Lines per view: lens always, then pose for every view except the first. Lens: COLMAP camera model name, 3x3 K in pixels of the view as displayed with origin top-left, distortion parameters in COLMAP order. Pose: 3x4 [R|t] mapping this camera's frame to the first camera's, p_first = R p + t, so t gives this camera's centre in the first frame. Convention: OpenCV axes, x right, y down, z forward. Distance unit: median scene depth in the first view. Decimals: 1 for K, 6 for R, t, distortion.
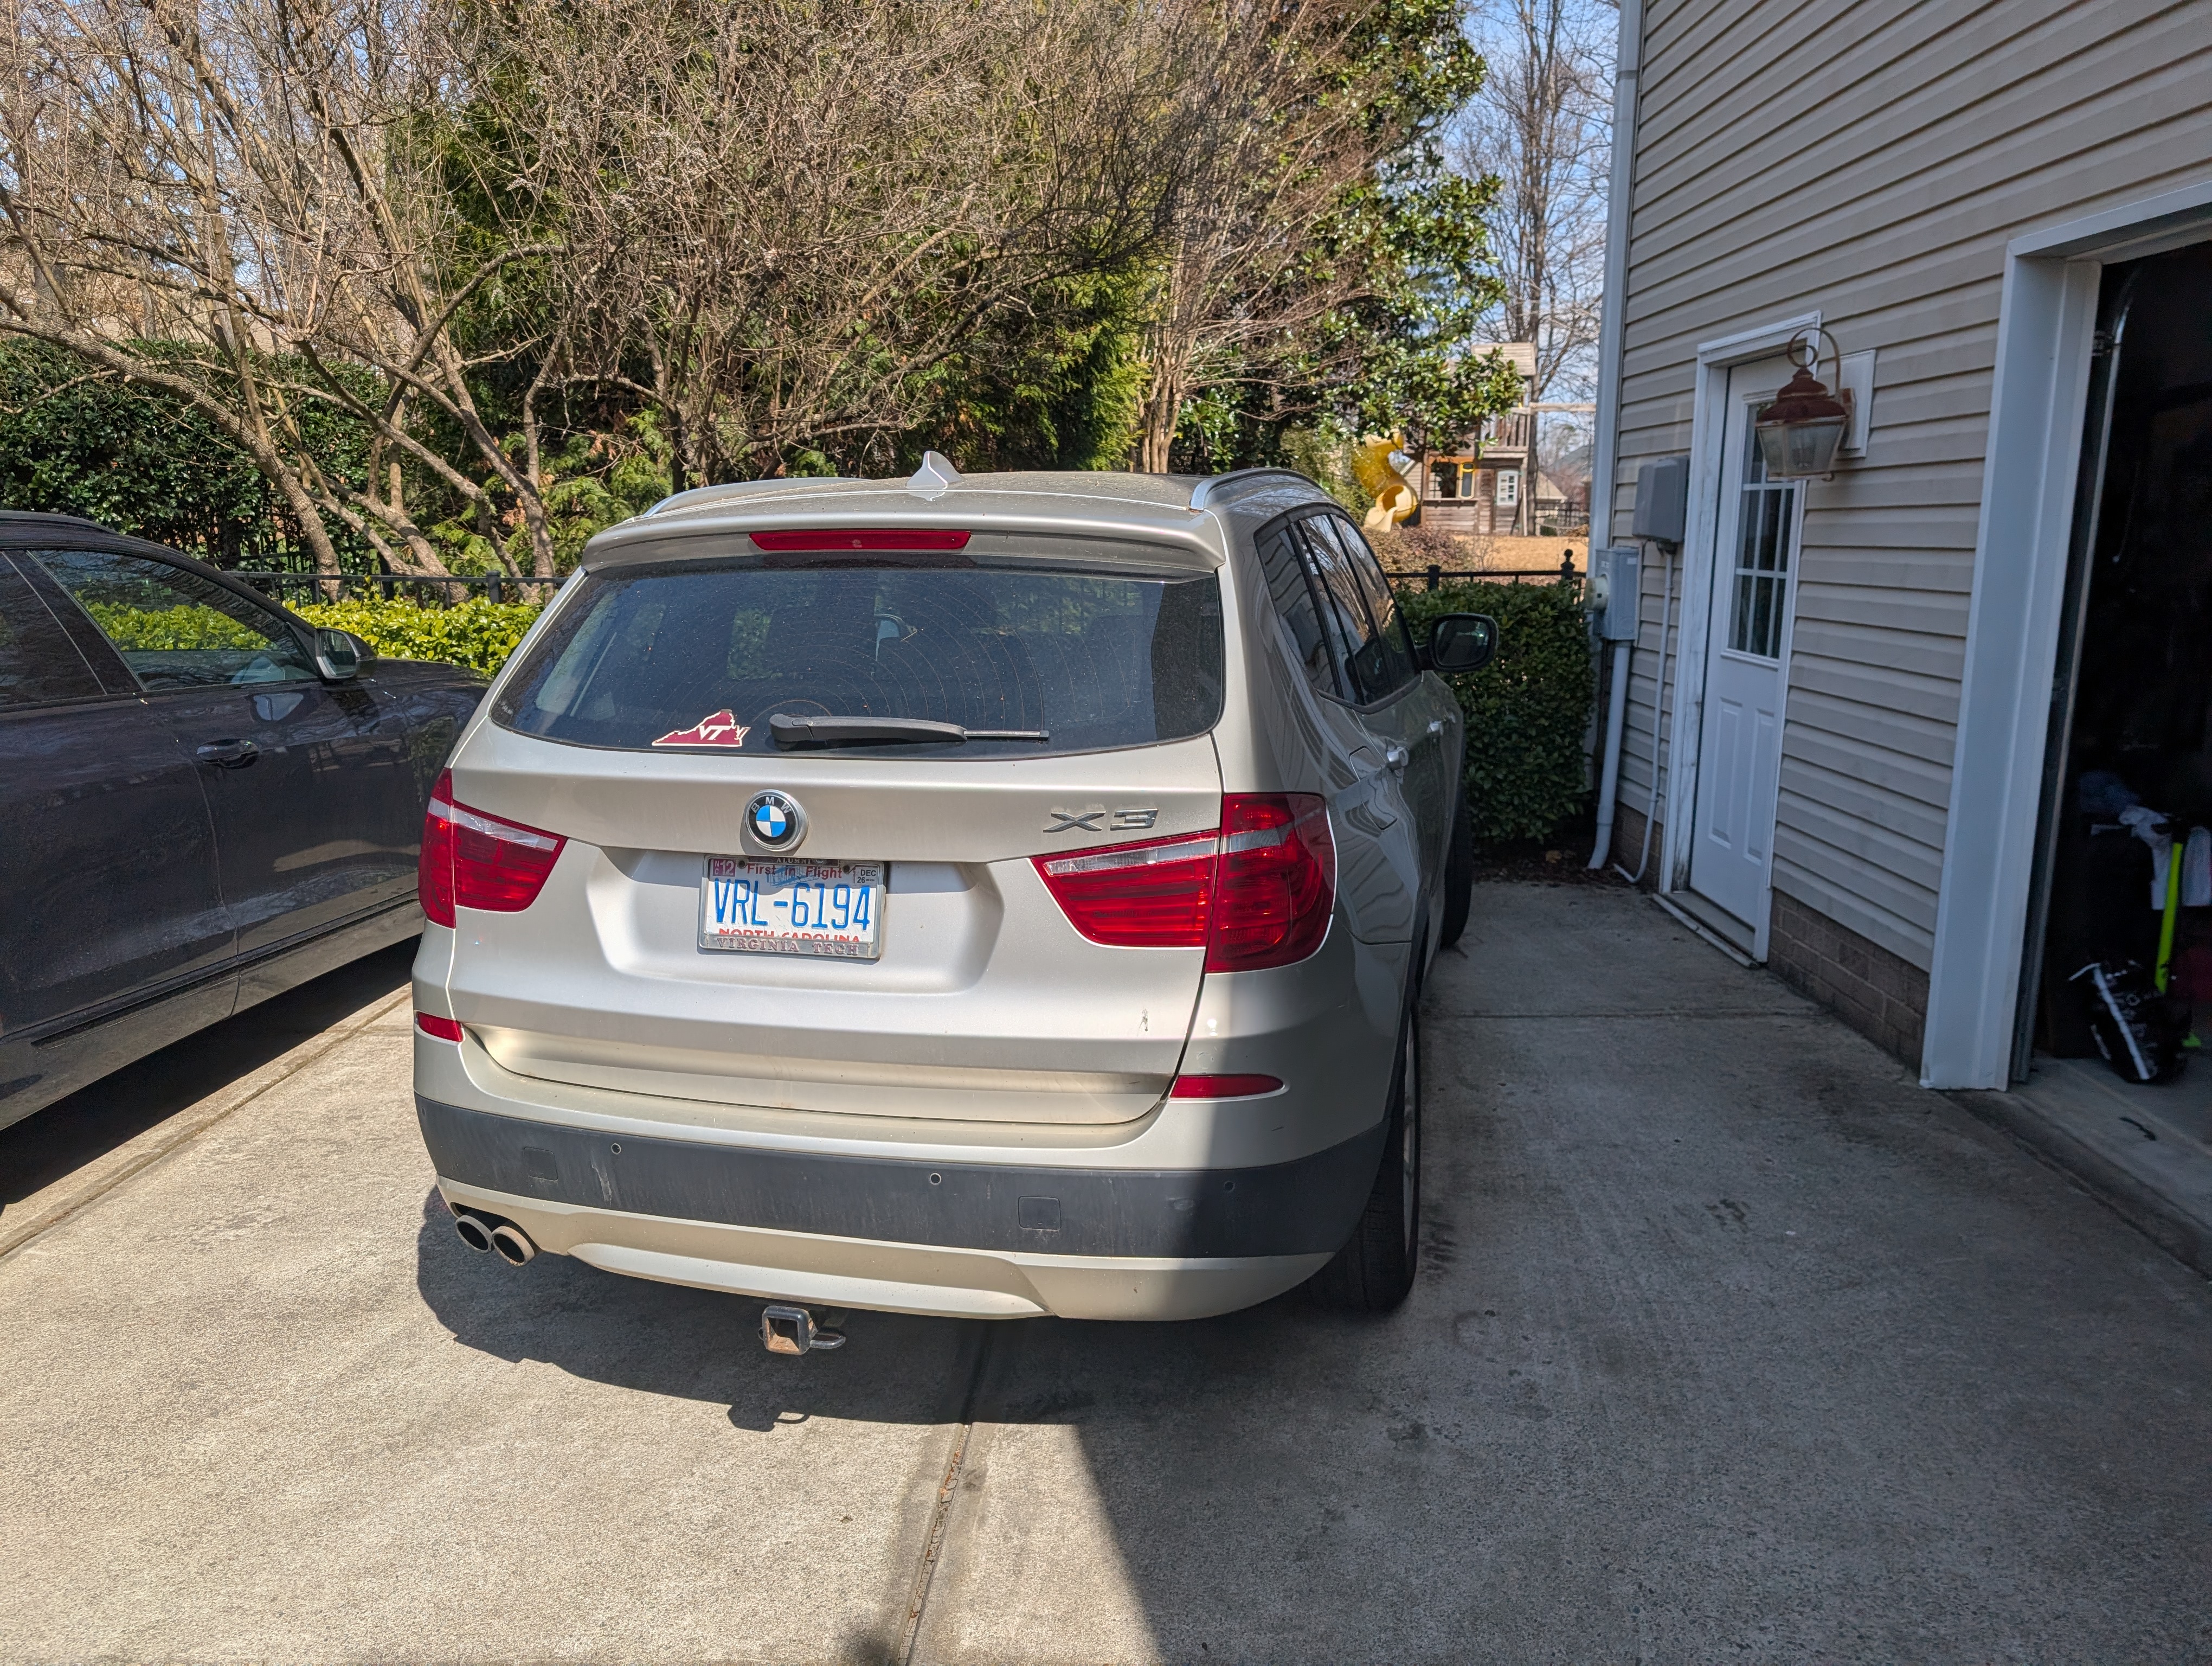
lens RADIAL K [[1635.3, 0, 1106.0], [0, 1635.3, 833.0], [0, 0, 1]] dist [0.032135, 0.002334]
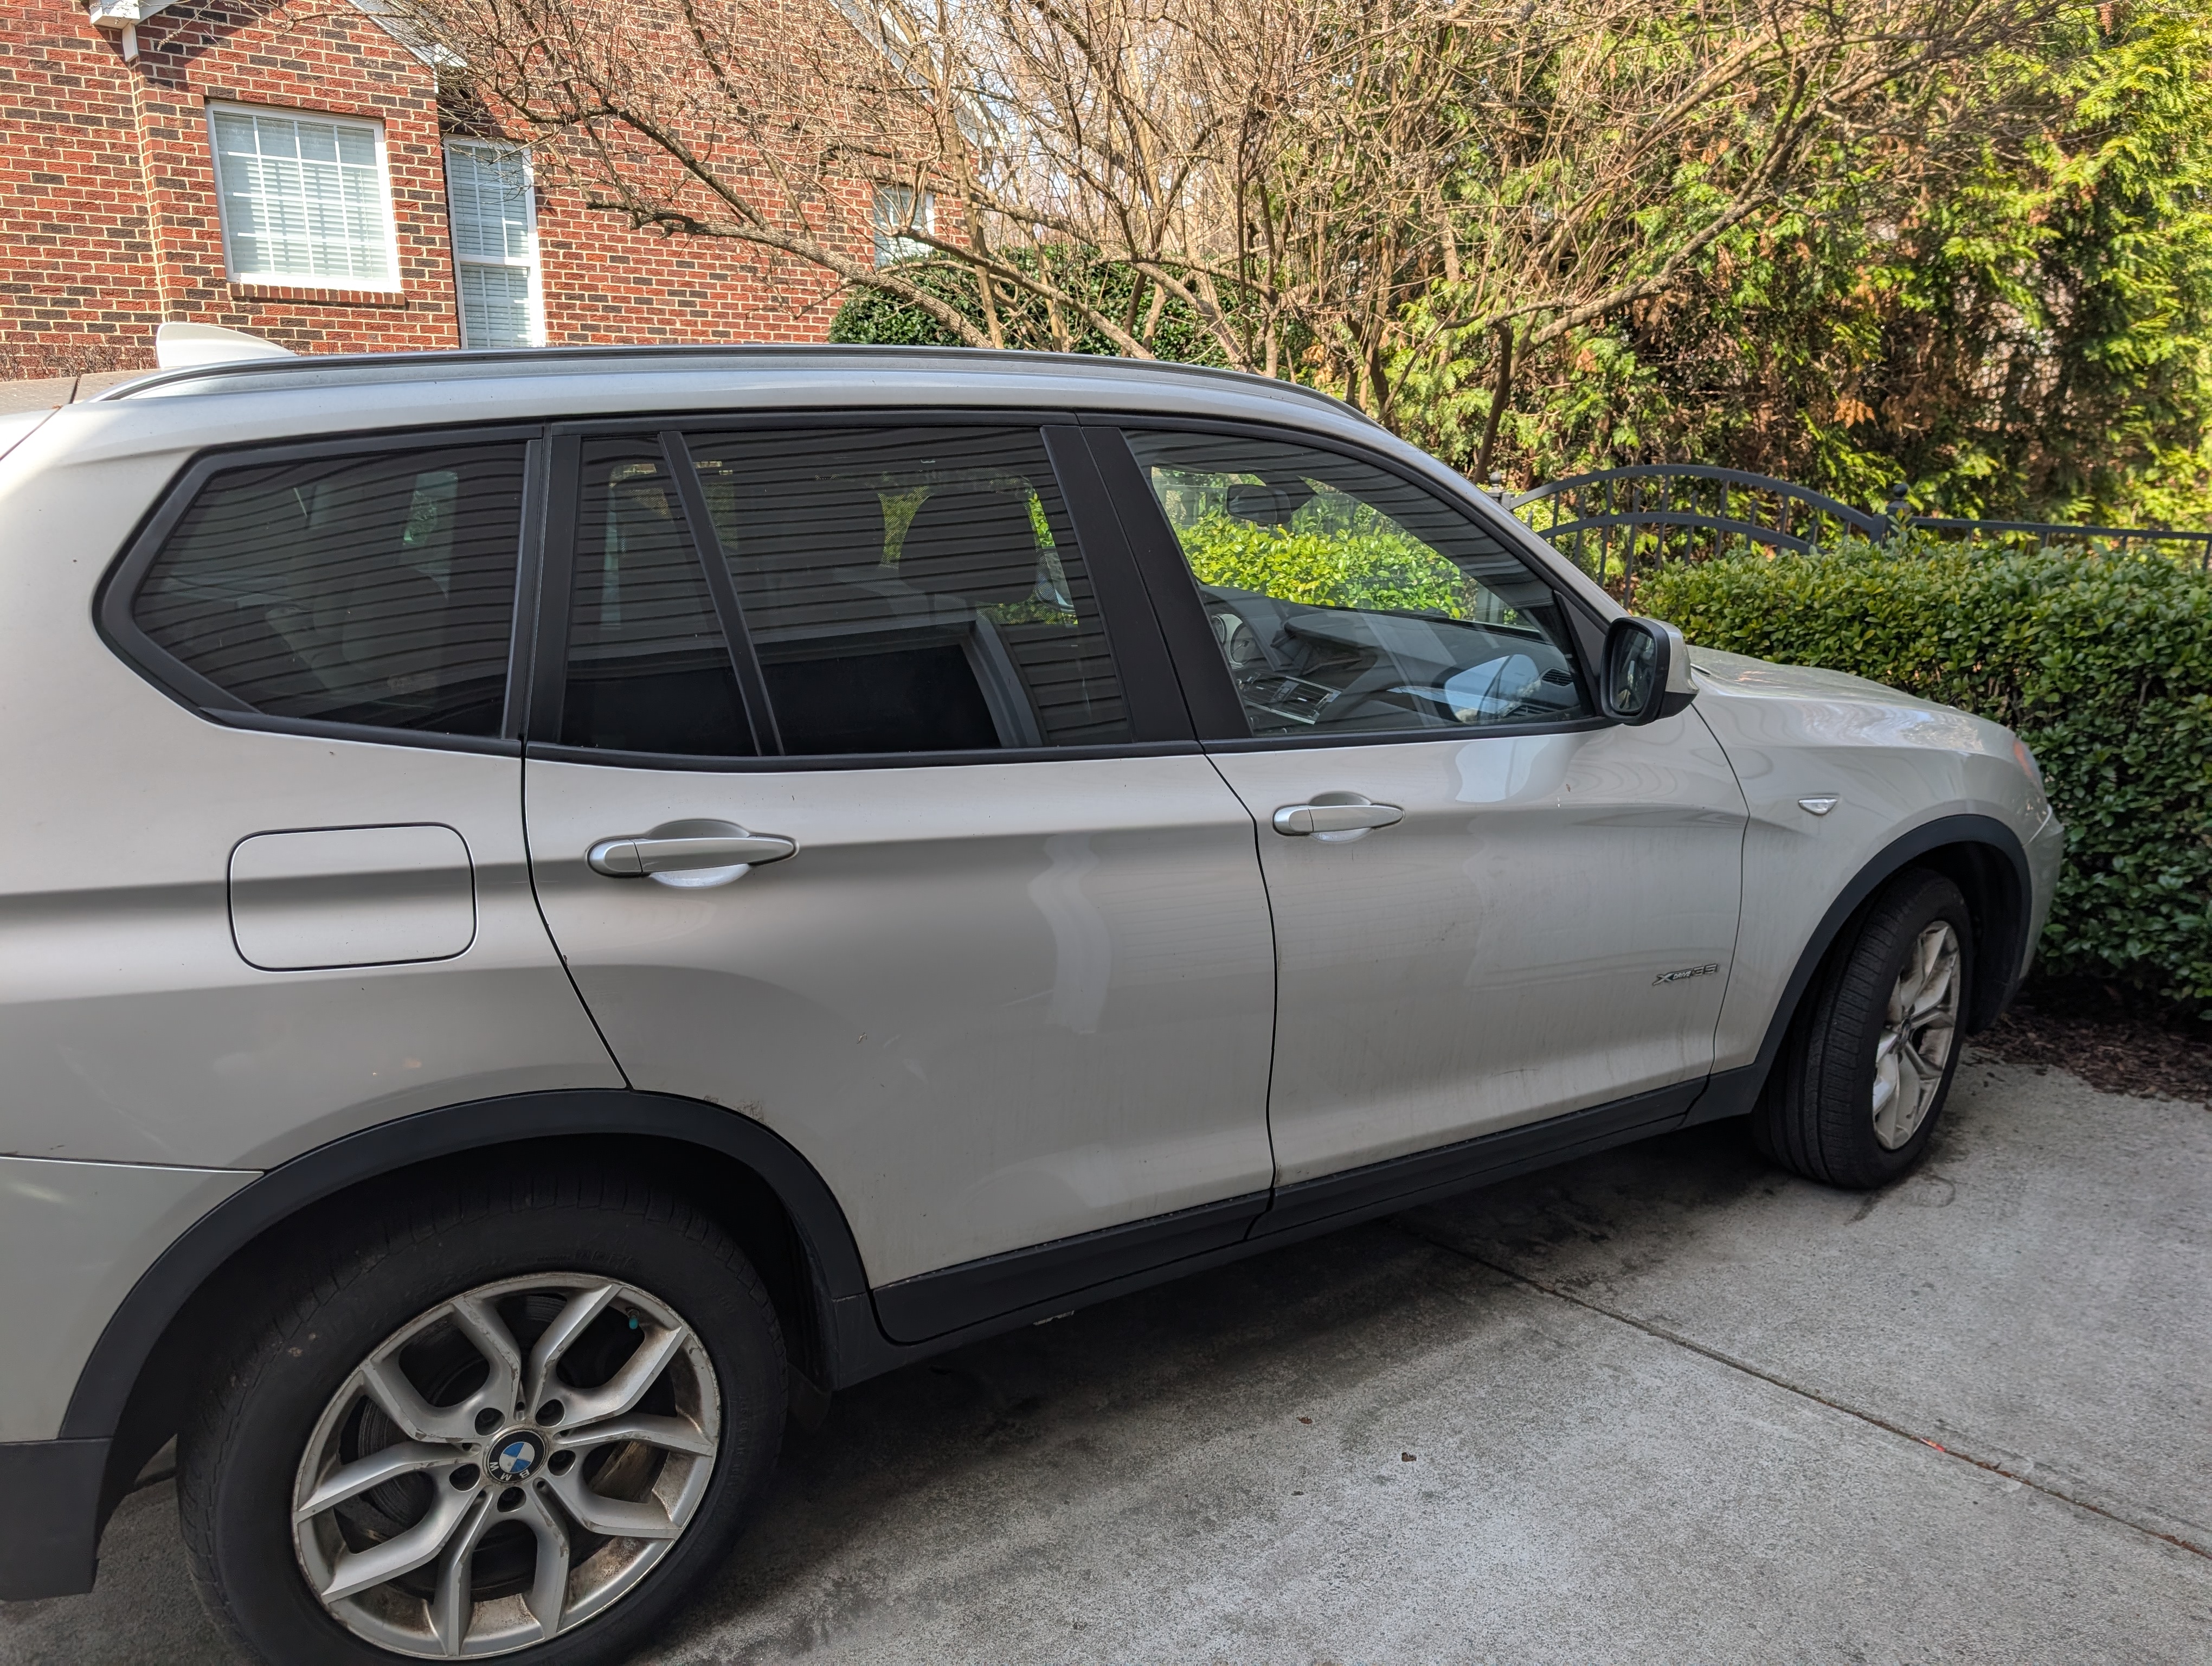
lens RADIAL K [[1635.3, 0, 1106.0], [0, 1635.3, 833.0], [0, 0, 1]] dist [0.032135, 0.002334]
pose [[0.714217, 0.188822, -0.673973, 0.452012], [-0.143933, 0.981966, 0.122583, -0.105859], [0.684965, 0.009456, 0.728515, 0.434998]]
